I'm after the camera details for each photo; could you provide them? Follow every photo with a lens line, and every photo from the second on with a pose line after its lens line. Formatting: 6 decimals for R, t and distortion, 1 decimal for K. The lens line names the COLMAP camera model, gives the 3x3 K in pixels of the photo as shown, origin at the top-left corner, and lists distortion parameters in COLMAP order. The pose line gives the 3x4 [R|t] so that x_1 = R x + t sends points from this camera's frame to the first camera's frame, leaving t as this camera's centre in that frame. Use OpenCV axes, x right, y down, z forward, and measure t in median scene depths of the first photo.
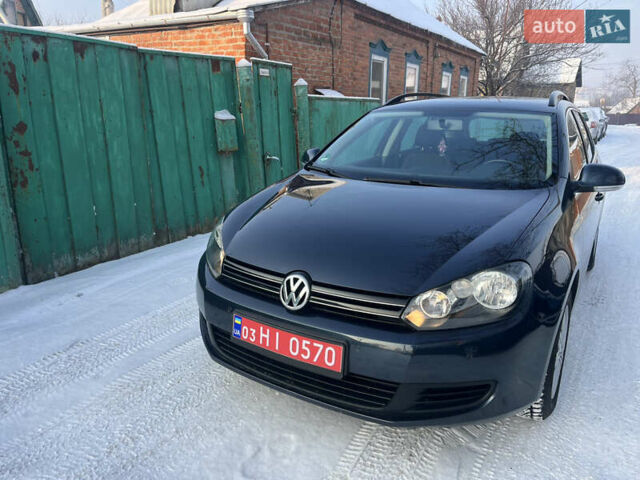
lens RADIAL K [[440.5, 0, 320.0], [0, 440.5, 240.0], [0, 0, 1]] dist [0.079001, -0.075834]
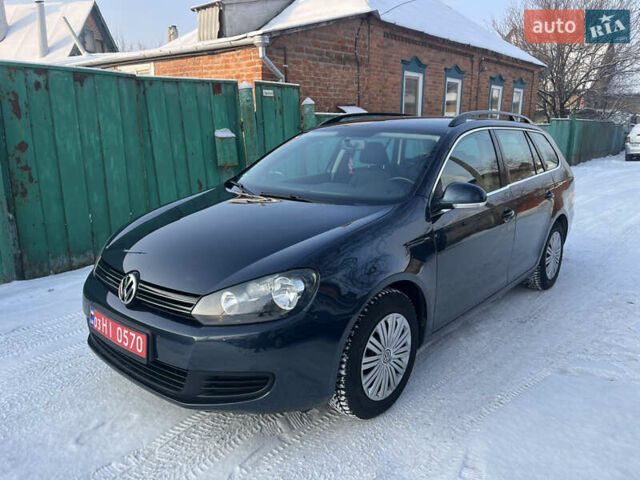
lens RADIAL K [[440.5, 0, 320.0], [0, 440.5, 240.0], [0, 0, 1]] dist [0.079001, -0.075834]
pose [[0.988950, 0.028912, -0.145405, 0.189412], [-0.033348, 0.999047, -0.028164, 0.001635], [0.144452, 0.032701, 0.988971, -0.029894]]
